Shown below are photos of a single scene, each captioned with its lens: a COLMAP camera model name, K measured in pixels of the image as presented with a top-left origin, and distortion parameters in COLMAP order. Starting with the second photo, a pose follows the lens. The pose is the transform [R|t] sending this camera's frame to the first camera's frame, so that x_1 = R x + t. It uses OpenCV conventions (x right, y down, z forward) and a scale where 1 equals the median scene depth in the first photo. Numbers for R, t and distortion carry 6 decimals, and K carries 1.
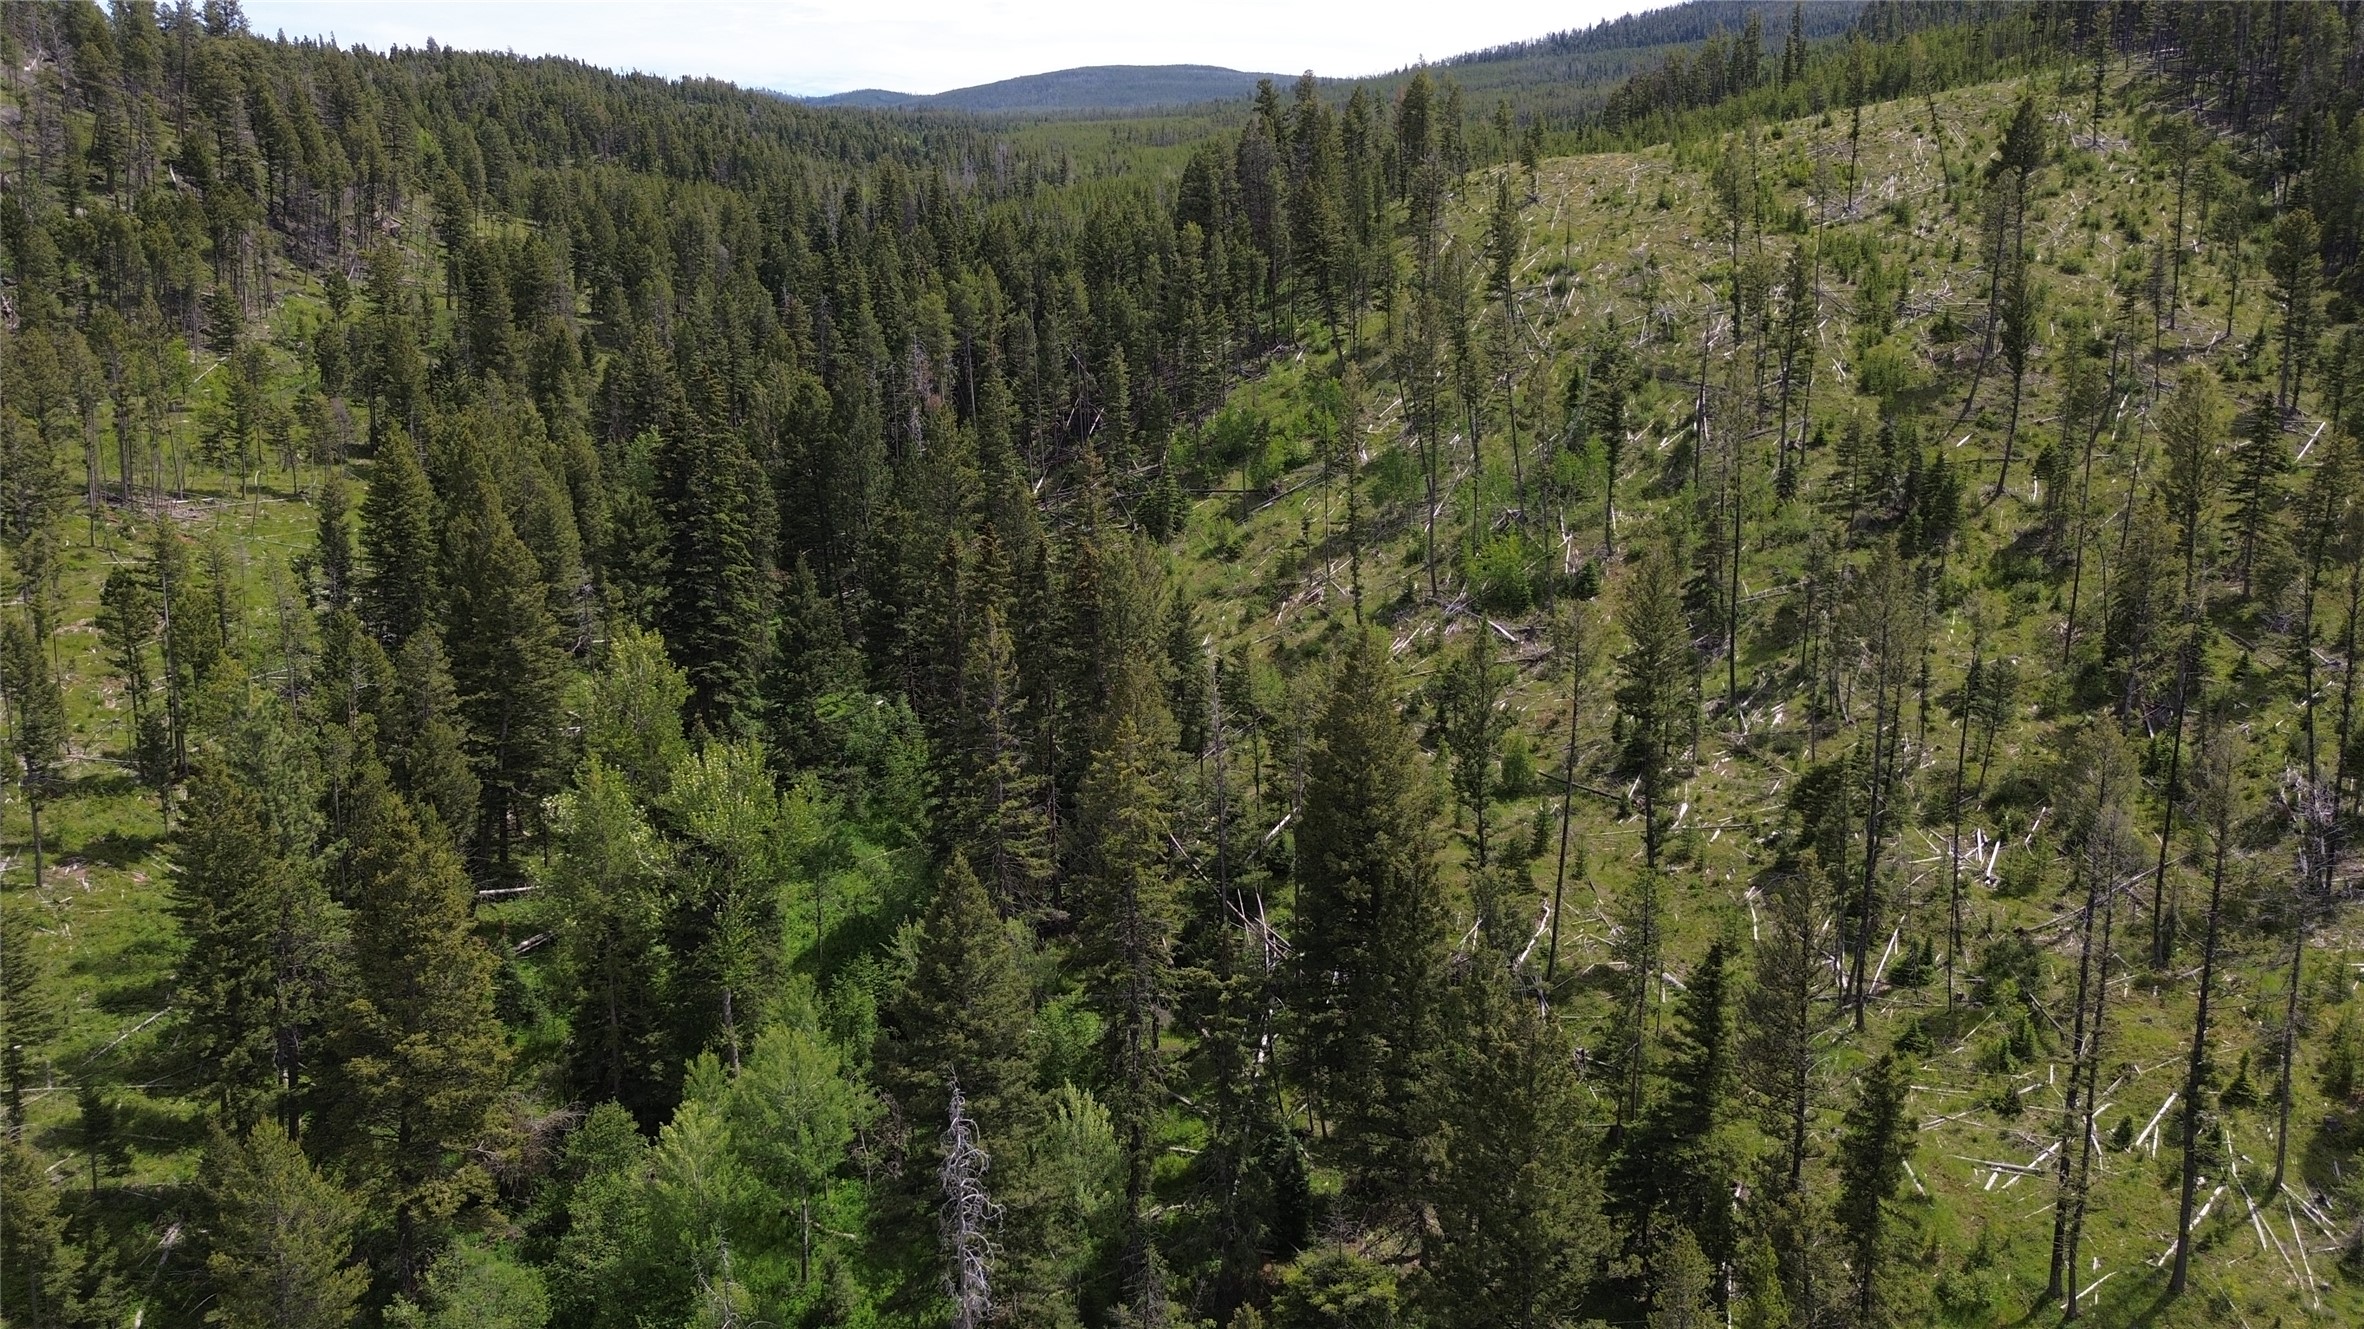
lens RADIAL K [[1664.0, 0, 1182.0], [0, 1664.0, 664.5], [0, 0, 1]] dist [0.069971, -0.052535]
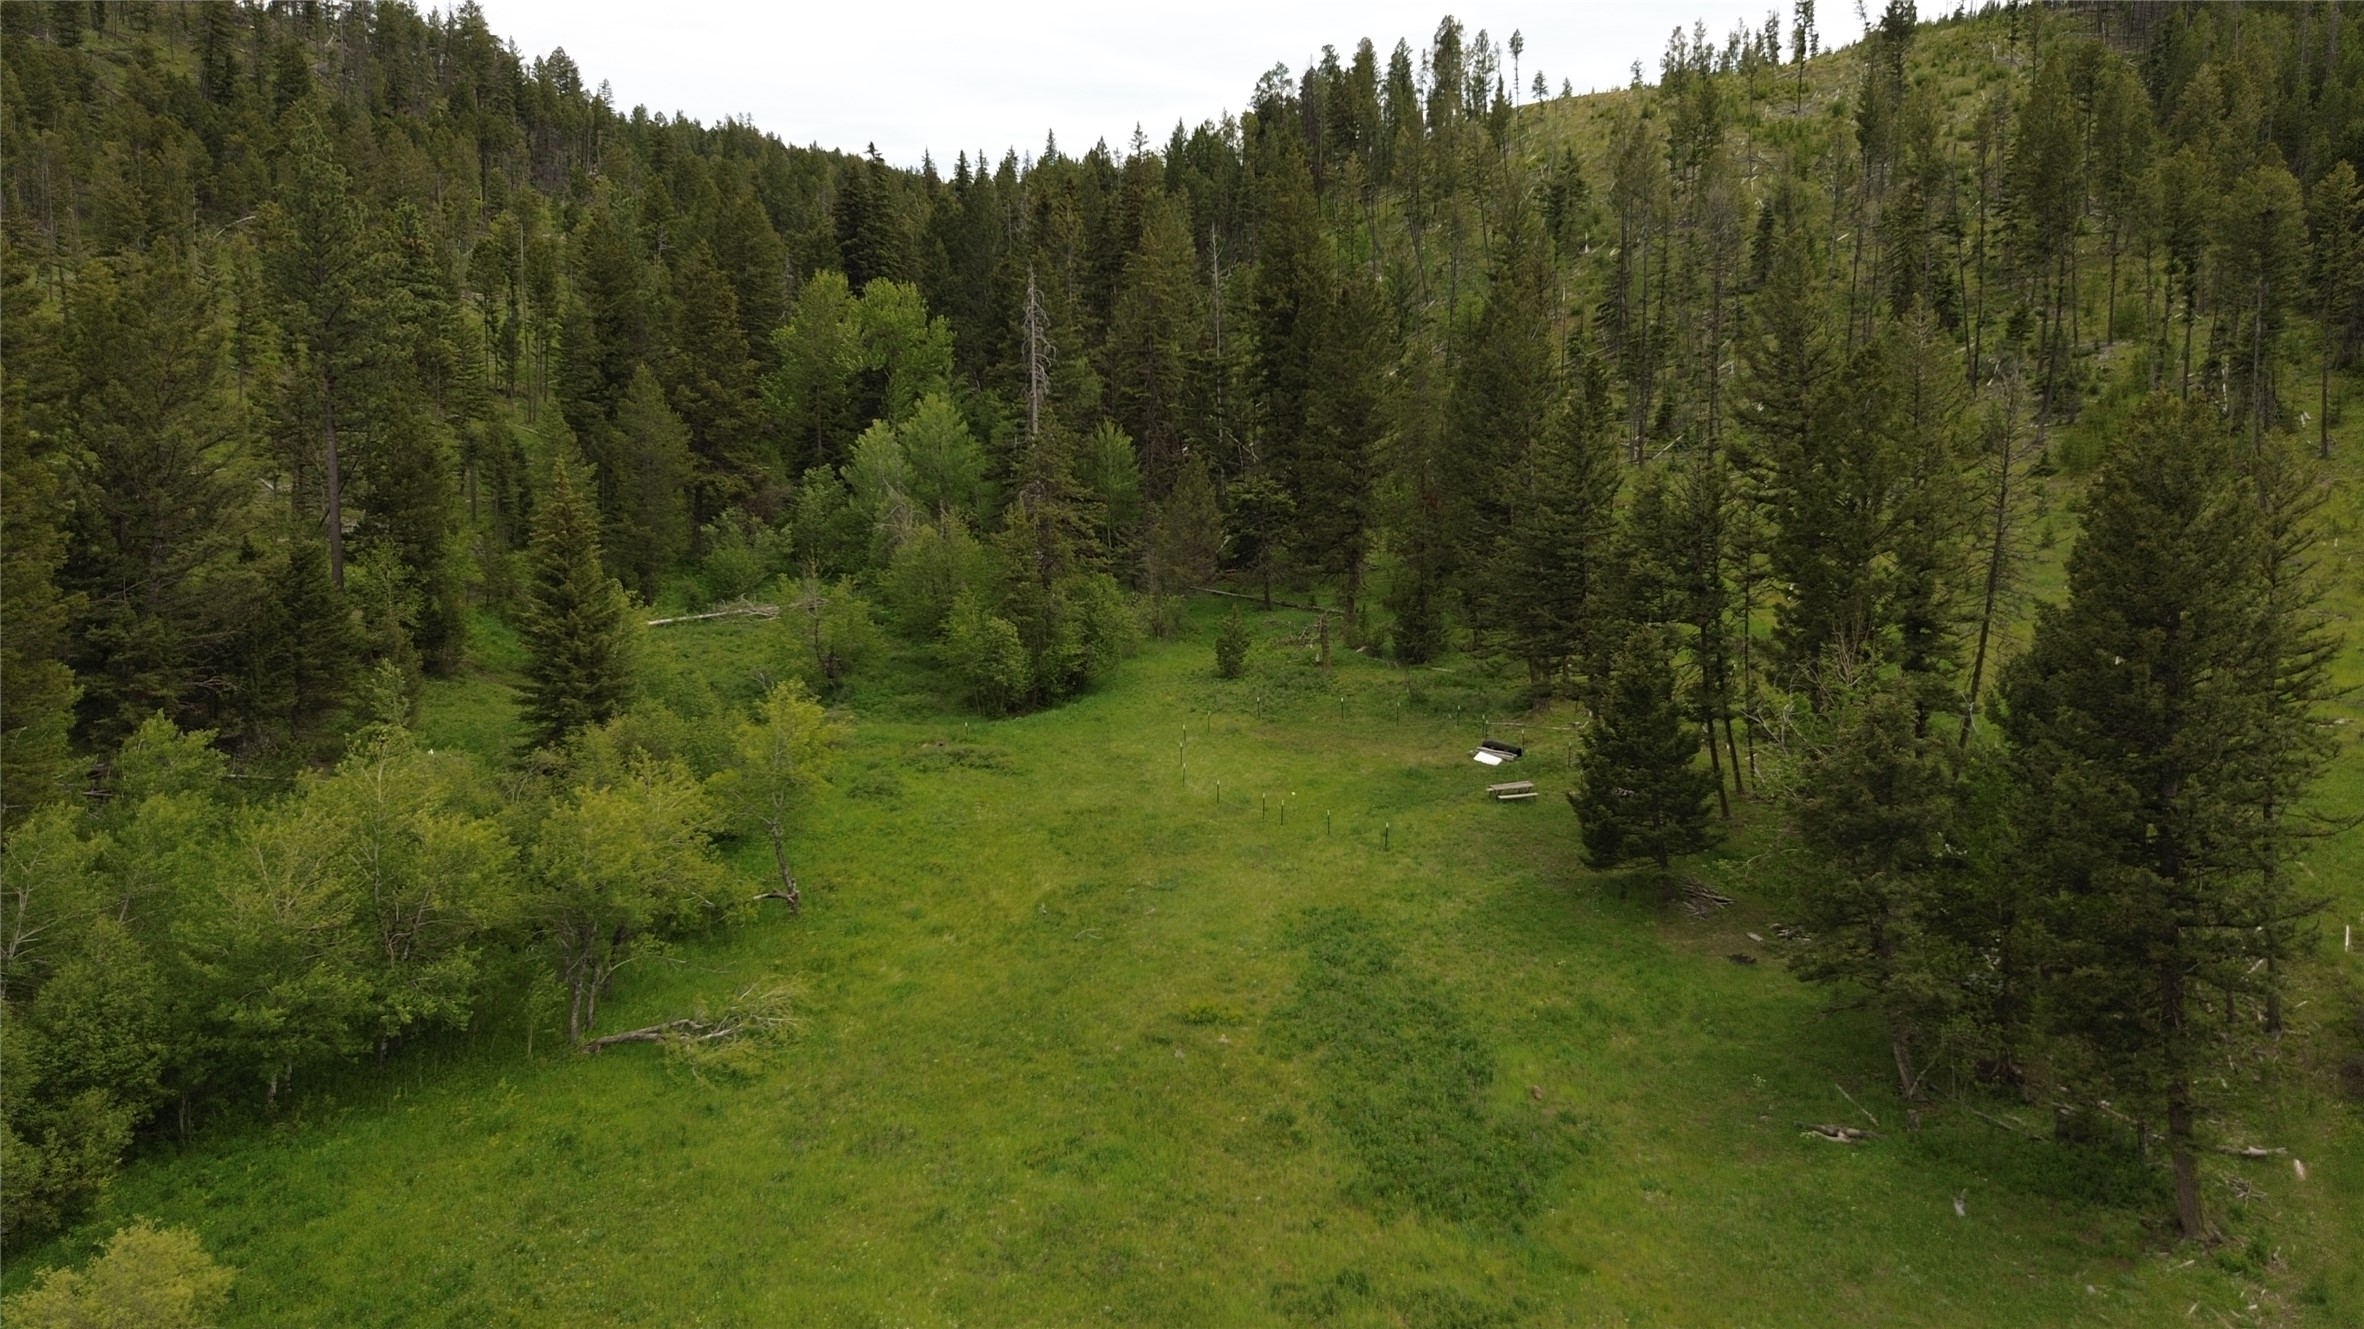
lens RADIAL K [[1679.7, 0, 1190.9], [0, 1679.7, 661.7], [0, 0, 1]] dist [0.078740, -0.079585]
pose [[0.997753, 0.009026, -0.066385, 0.088951], [-0.013506, 0.997638, -0.067343, 0.414607], [0.065621, 0.068089, 0.995519, -0.425495]]
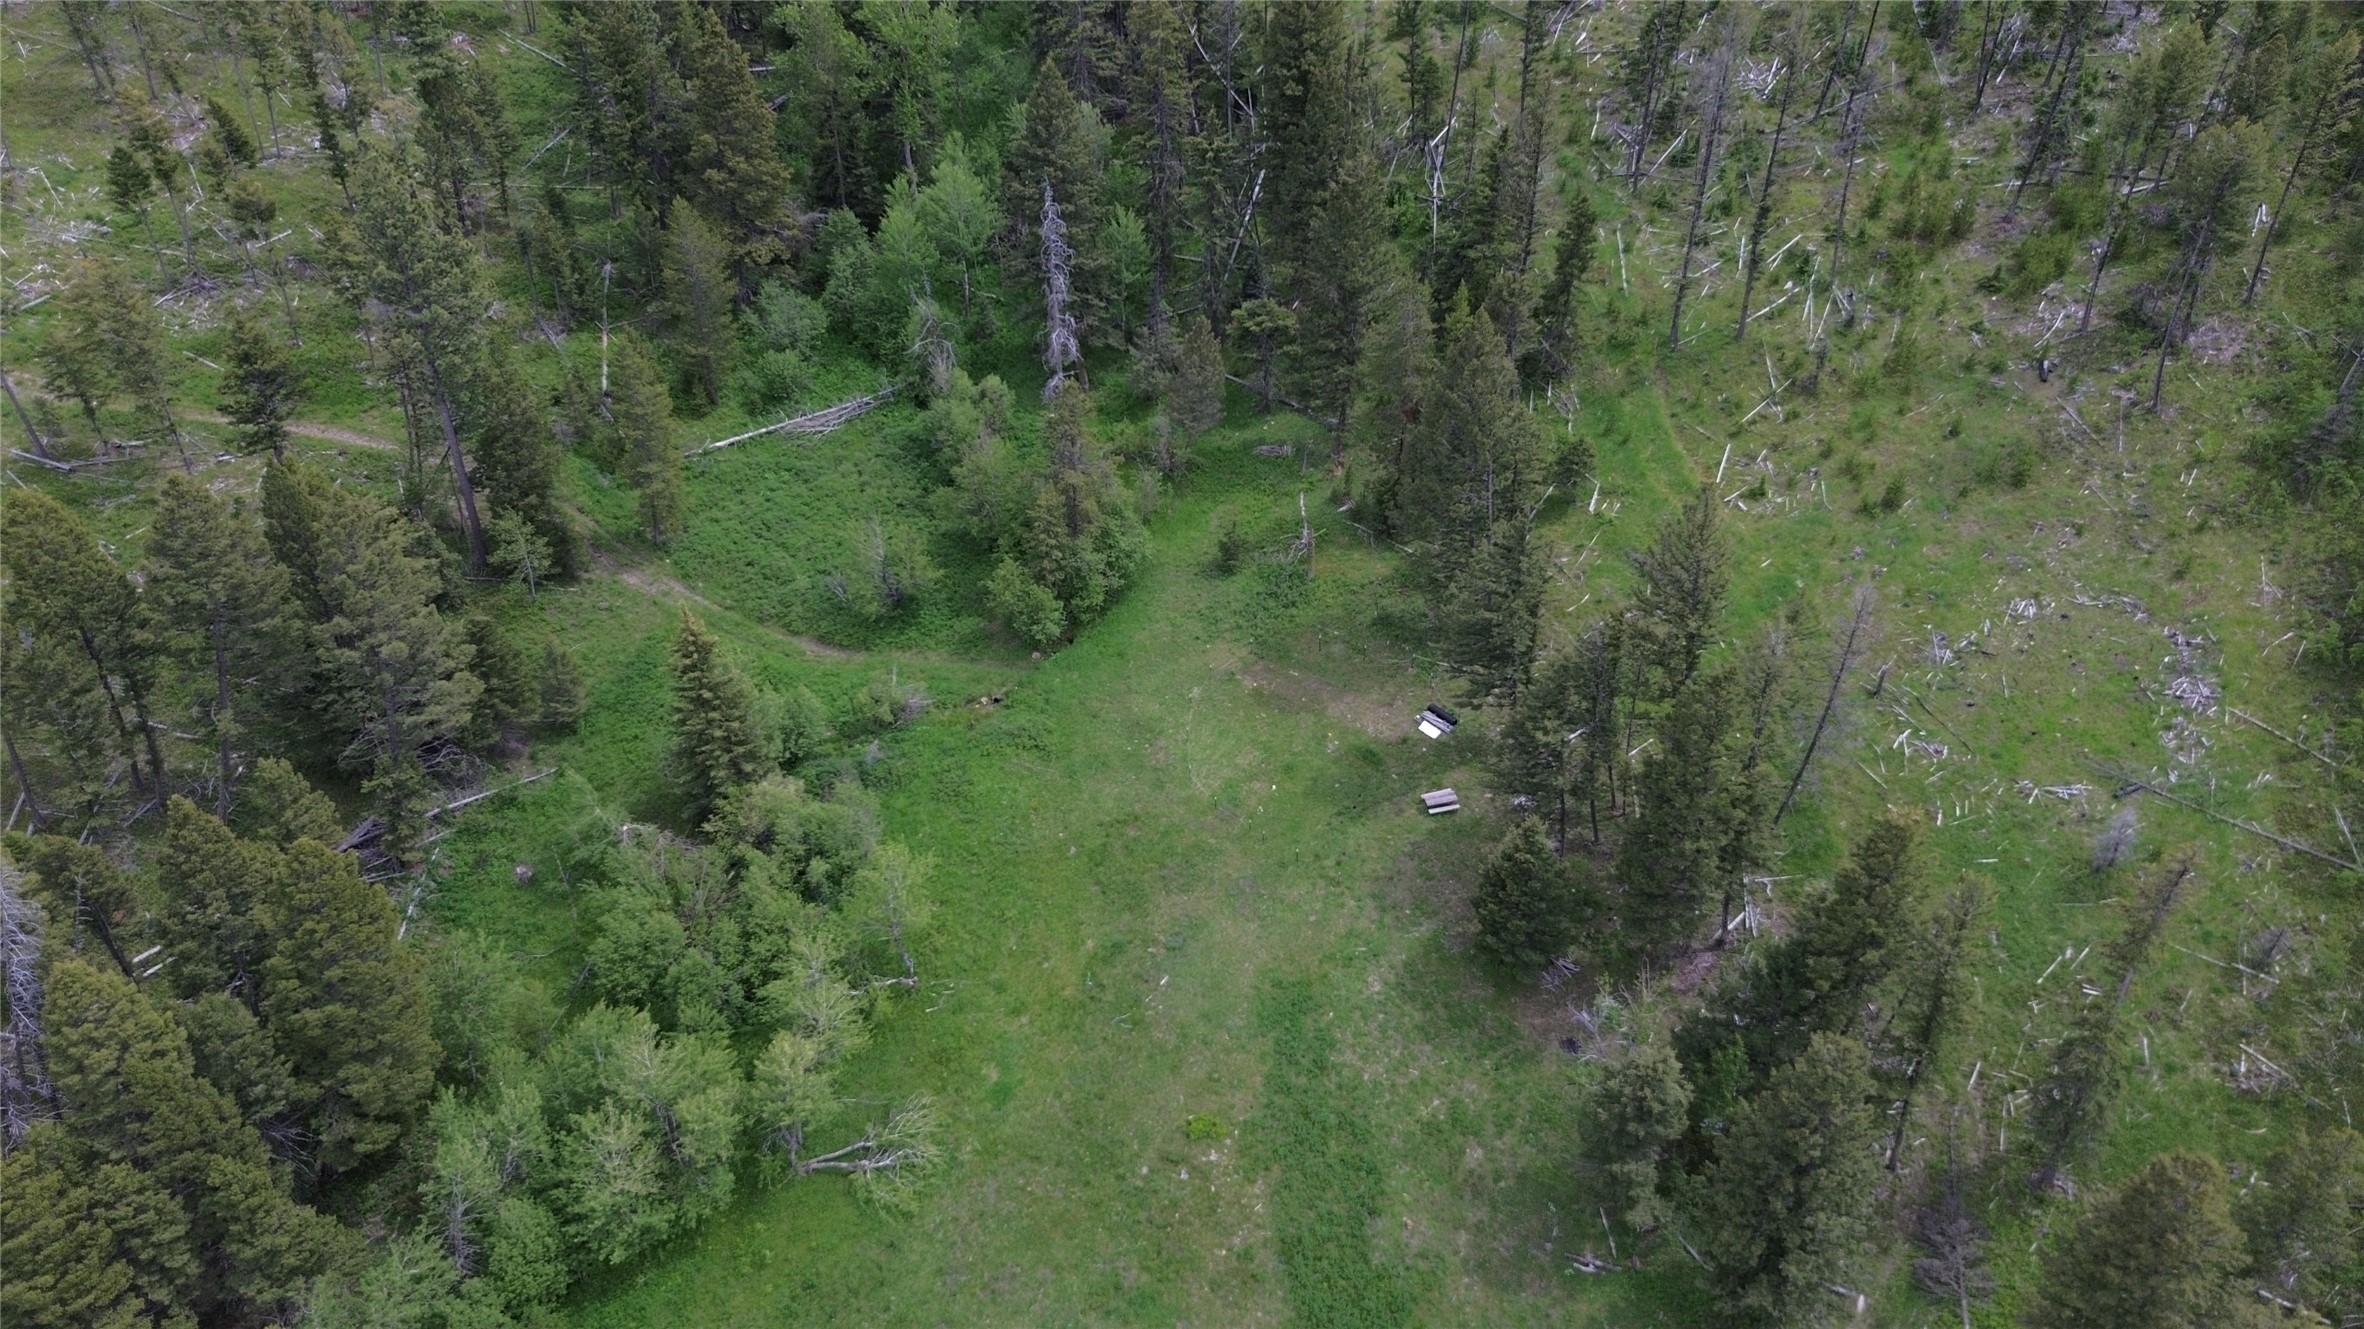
lens RADIAL K [[1688.4, 0, 1186.4], [0, 1688.4, 656.7], [0, 0, 1]] dist [0.064111, -0.057014]
pose [[0.997141, 0.052490, -0.054354, 0.084234], [-0.023436, 0.898702, 0.437933, -0.063867], [0.071835, -0.435407, 0.897363, -0.517388]]
